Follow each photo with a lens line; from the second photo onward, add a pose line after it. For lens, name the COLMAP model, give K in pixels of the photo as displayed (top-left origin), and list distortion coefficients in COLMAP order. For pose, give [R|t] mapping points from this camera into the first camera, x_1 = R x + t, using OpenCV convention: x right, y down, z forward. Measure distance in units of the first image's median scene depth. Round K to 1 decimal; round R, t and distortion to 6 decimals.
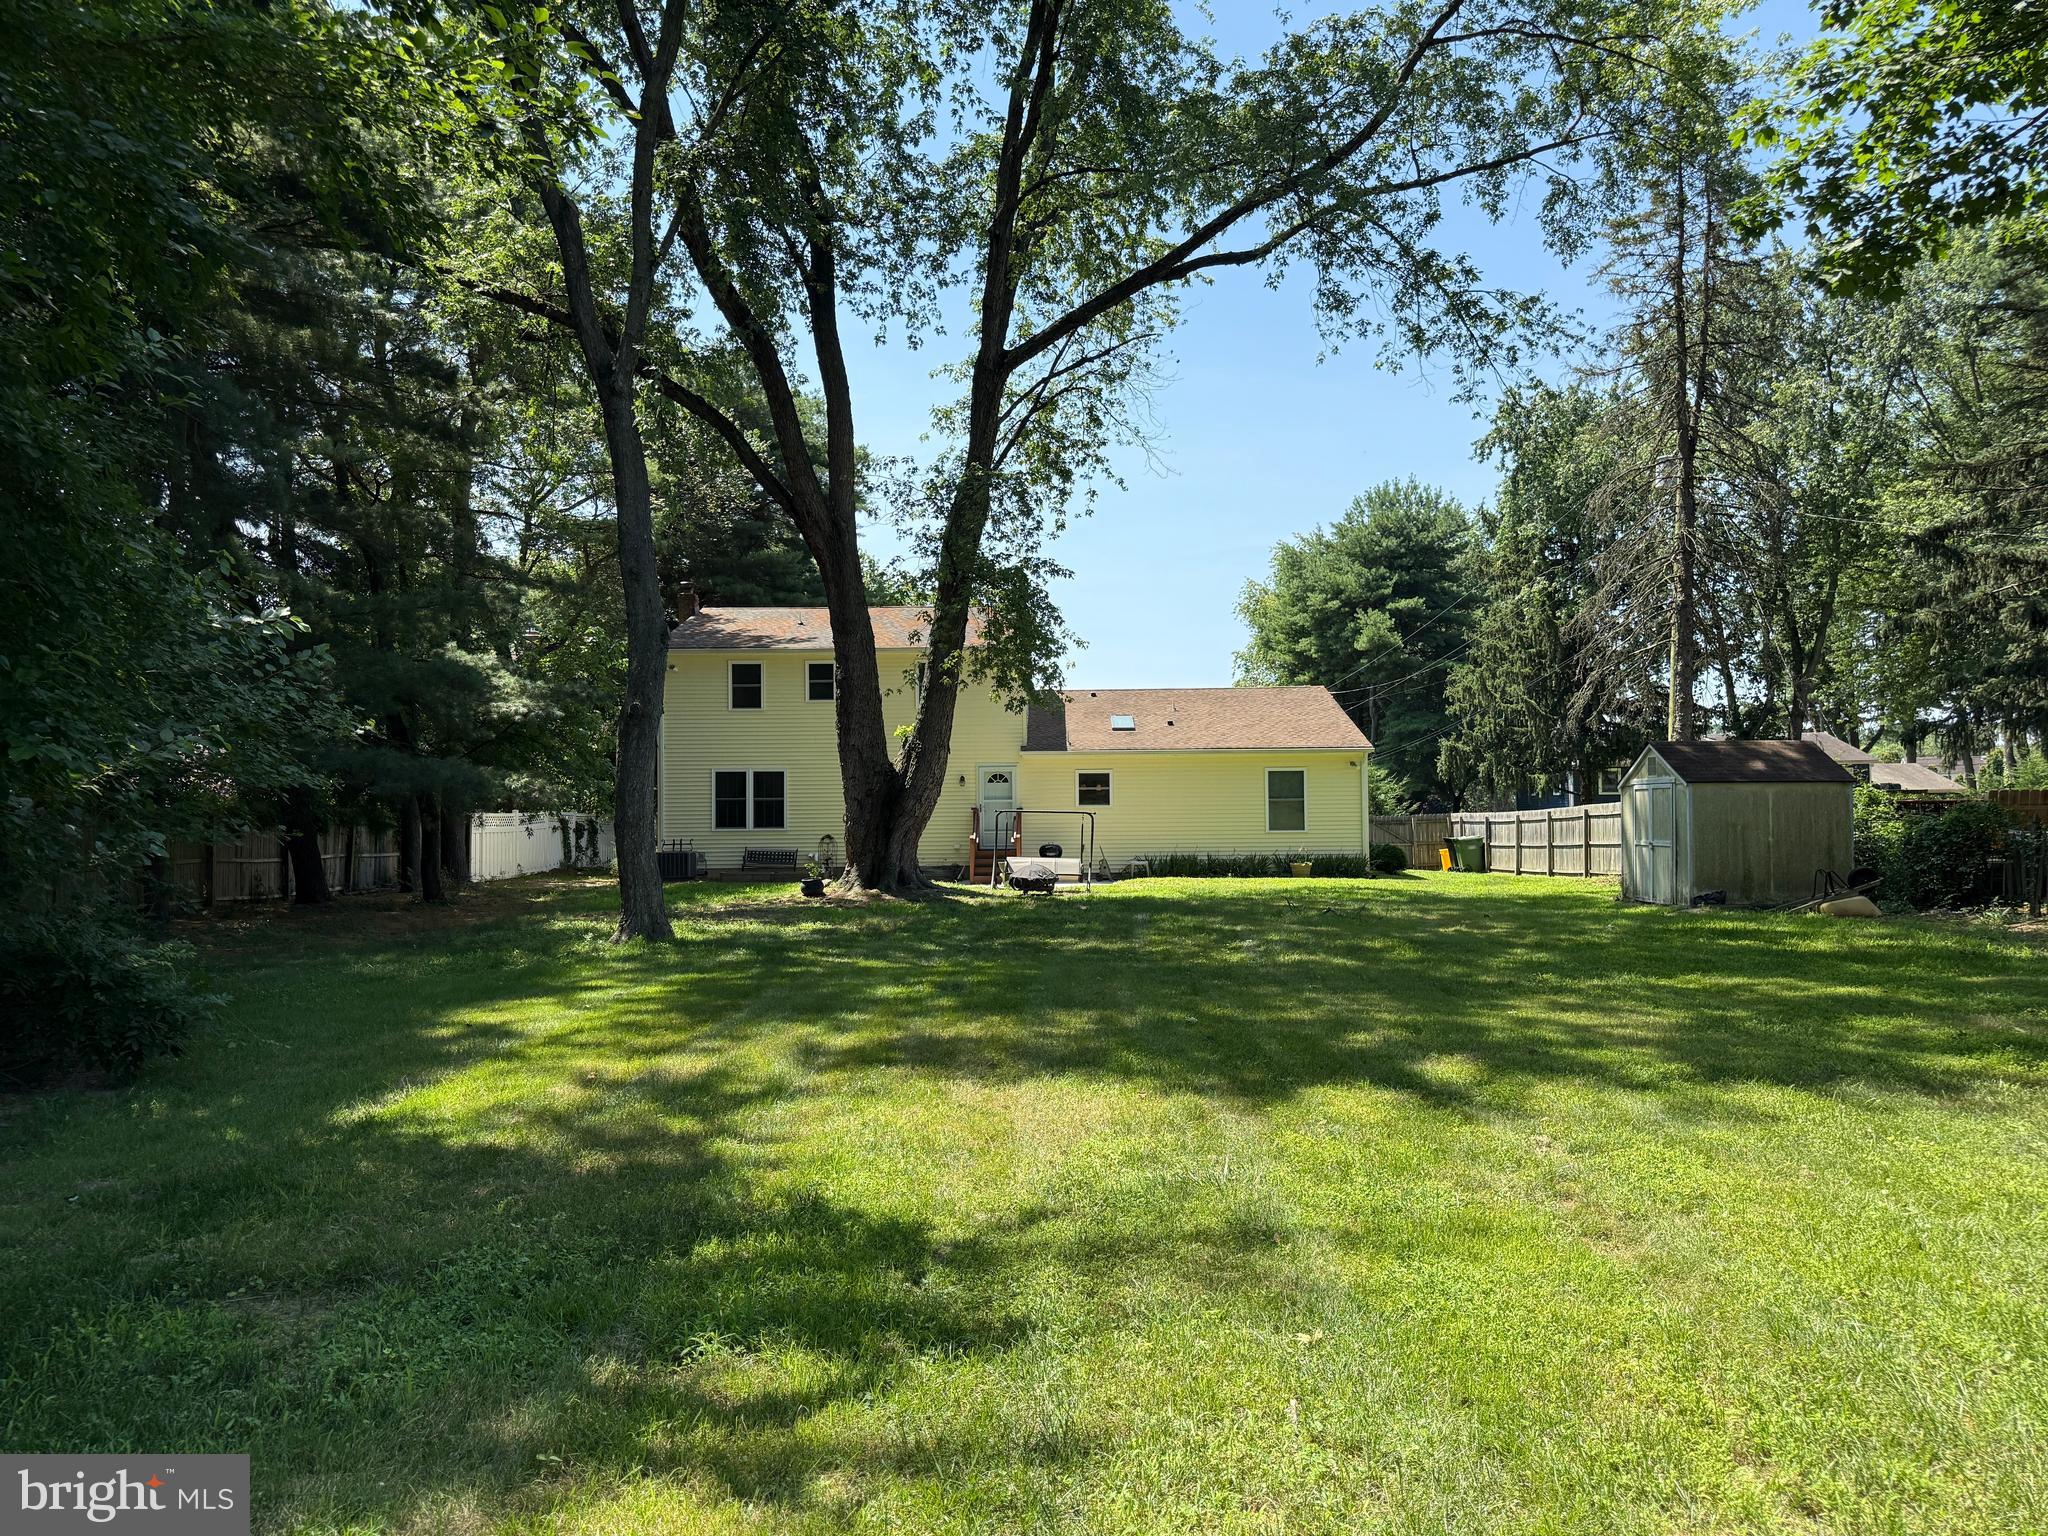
lens RADIAL K [[1437.5, 0, 1028.4], [0, 1437.5, 769.9], [0, 0, 1]] dist [0.052740, -0.067312]
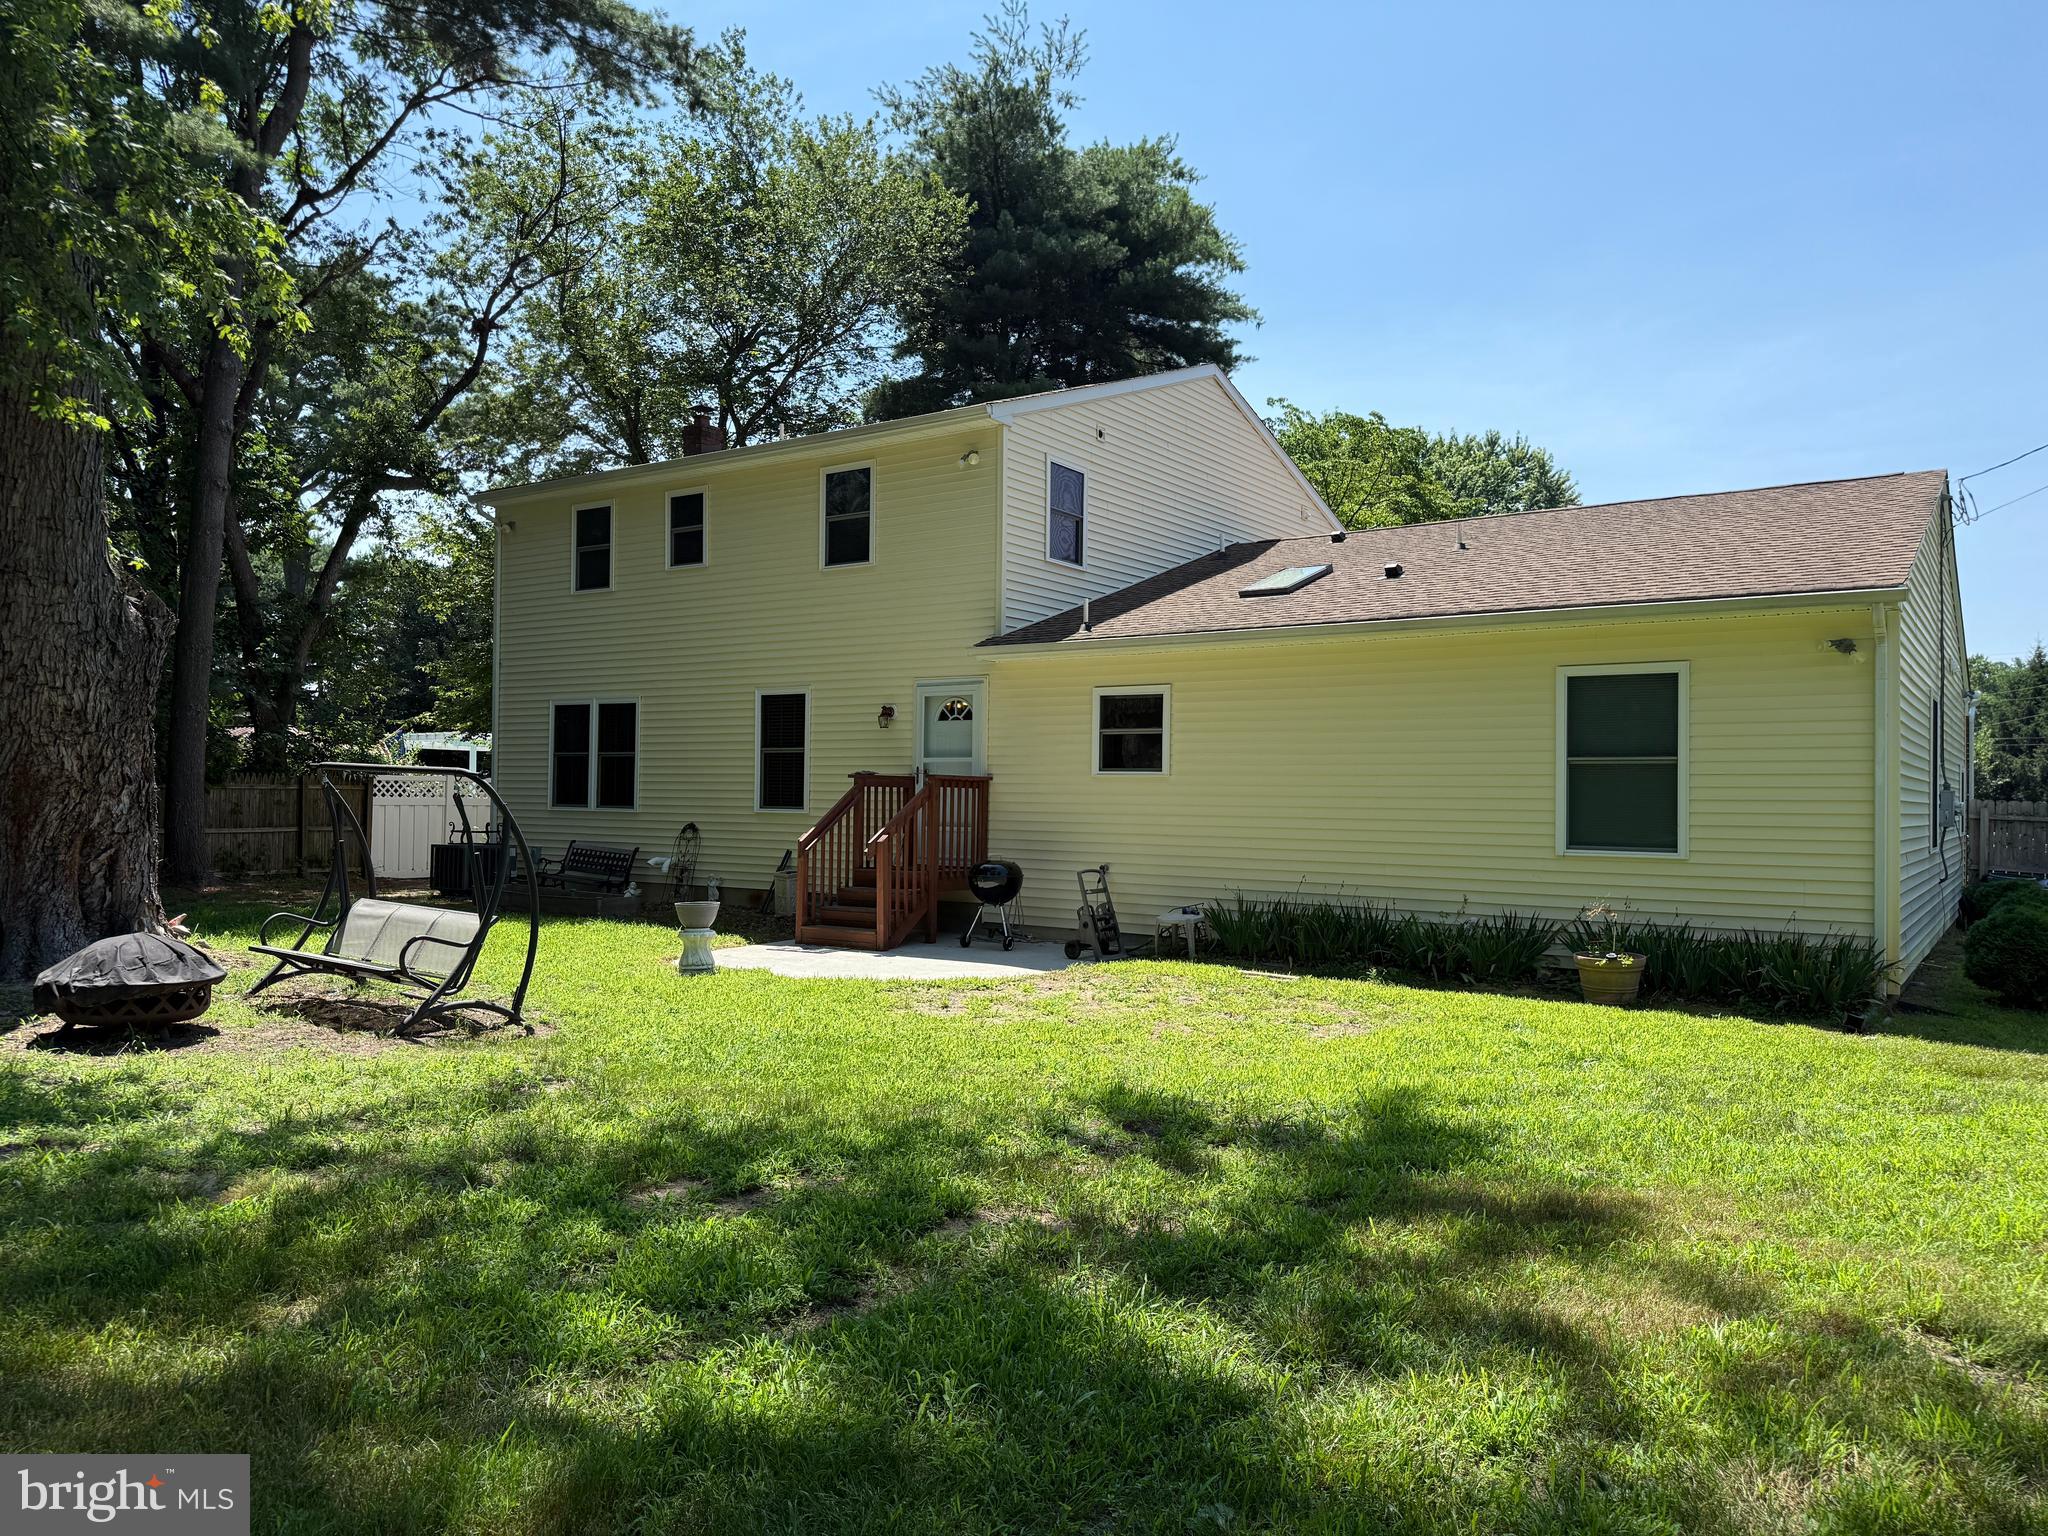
lens RADIAL K [[1437.5, 0, 1020.0], [0, 1437.5, 770.9], [0, 0, 1]] dist [0.052740, -0.067312]
pose [[0.824176, 0.009711, -0.566250, 0.255486], [-0.003393, 0.999920, 0.012210, 0.019356], [0.566323, -0.008142, 0.824143, 0.637724]]
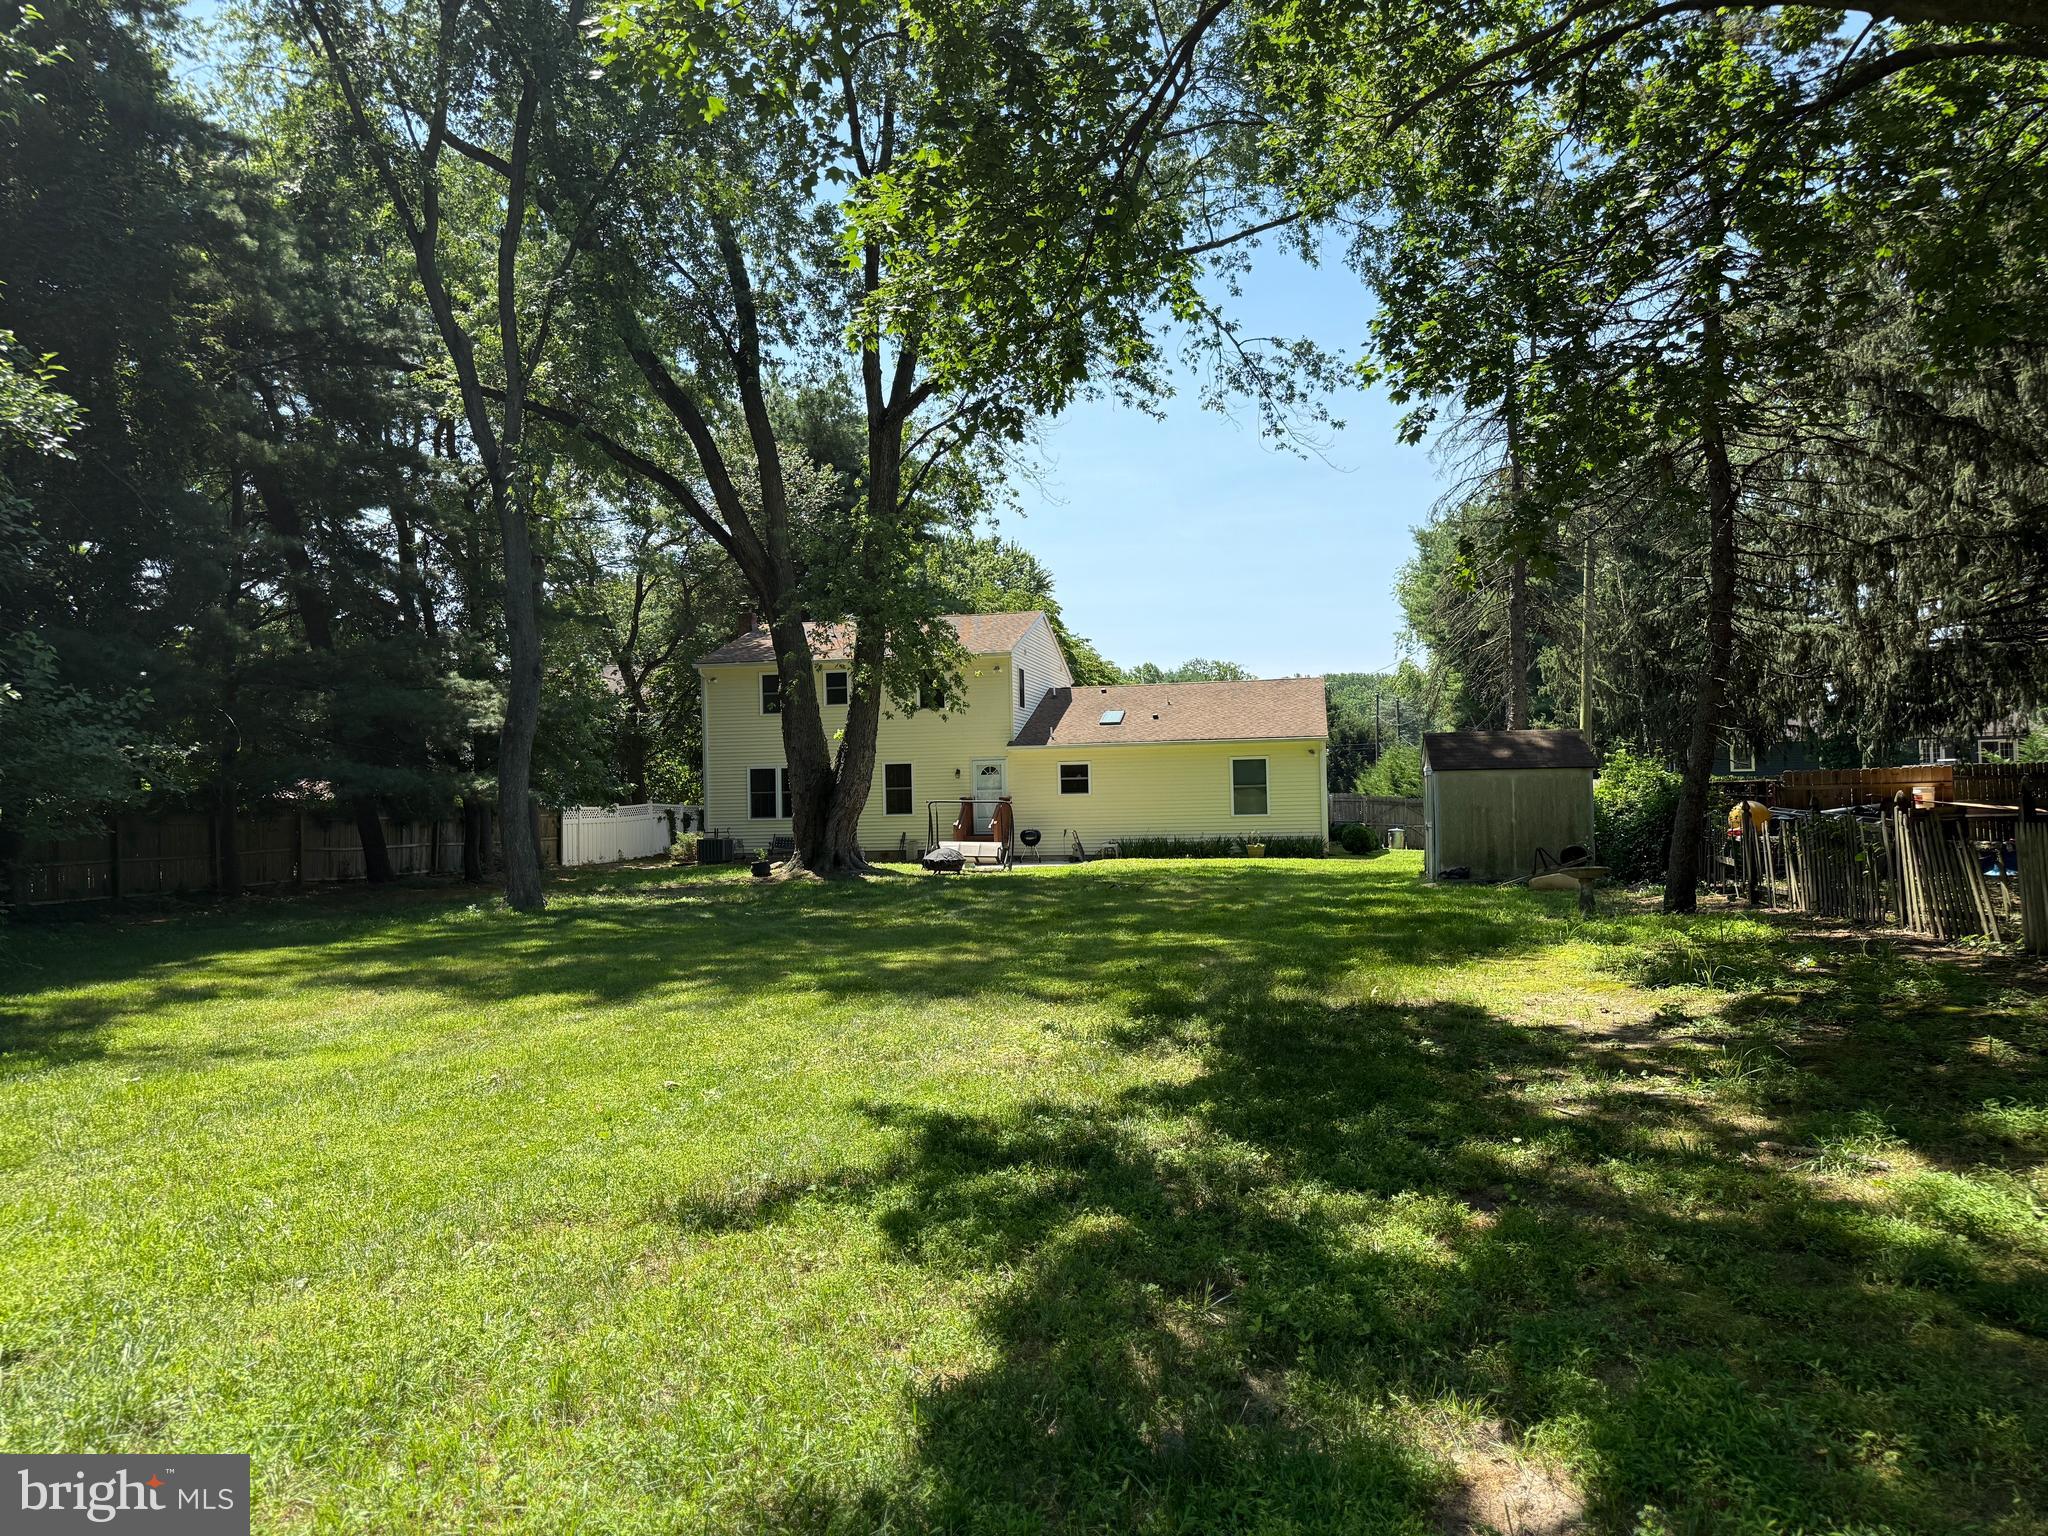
lens RADIAL K [[1437.5, 0, 1034.1], [0, 1437.5, 776.5], [0, 0, 1]] dist [0.052740, -0.067312]
pose [[0.983870, -0.016274, -0.178141, 0.212088], [0.019316, 0.999696, 0.015354, -0.006364], [0.177837, -0.018548, 0.983885, -0.093162]]
